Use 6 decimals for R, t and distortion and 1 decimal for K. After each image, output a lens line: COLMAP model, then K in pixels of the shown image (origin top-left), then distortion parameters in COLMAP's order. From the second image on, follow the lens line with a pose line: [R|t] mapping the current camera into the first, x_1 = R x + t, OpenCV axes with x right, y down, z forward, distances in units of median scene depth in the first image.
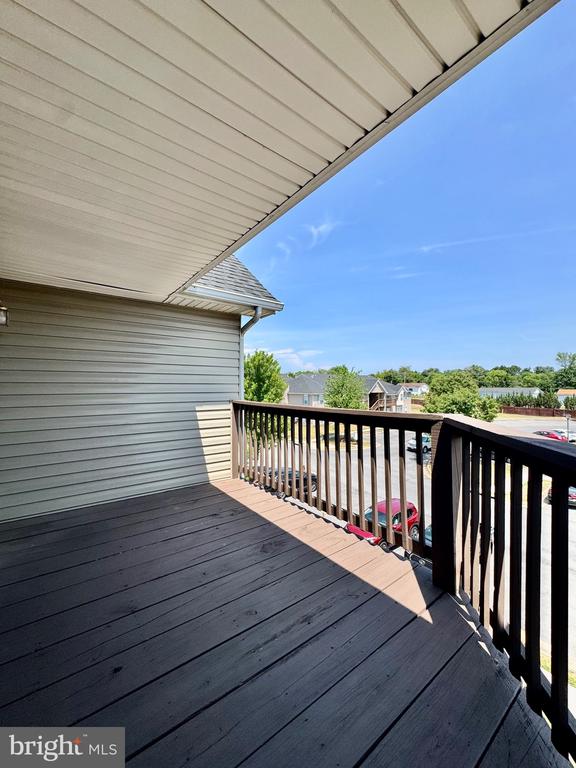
lens RADIAL K [[304.5, 0, 288.0], [0, 304.5, 384.0], [0, 0, 1]] dist [0.000001, -0.000036]
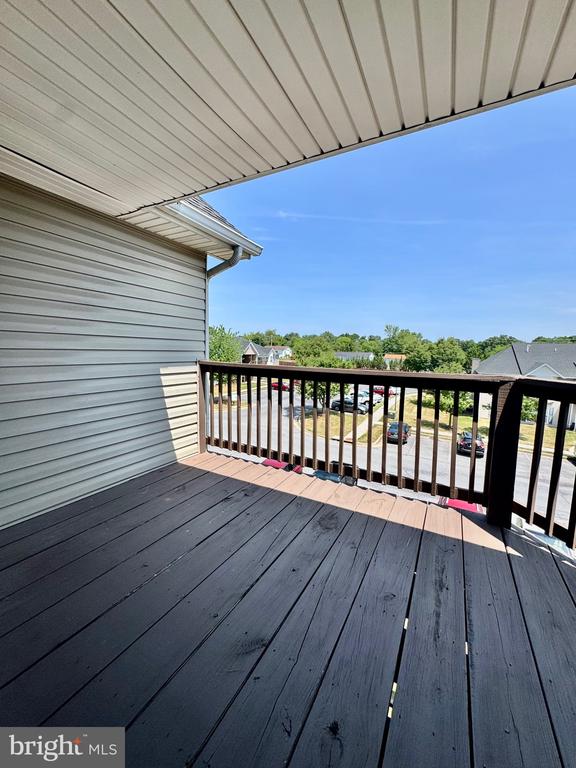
lens RADIAL K [[305.7, 0, 288.1], [0, 305.7, 382.7], [0, 0, 1]] dist [-0.000959, -0.000092]
pose [[0.909179, -0.021413, 0.415855, -0.322095], [-0.029258, 0.992924, 0.115092, 0.010425], [-0.415377, -0.116807, 0.902119, 0.162547]]
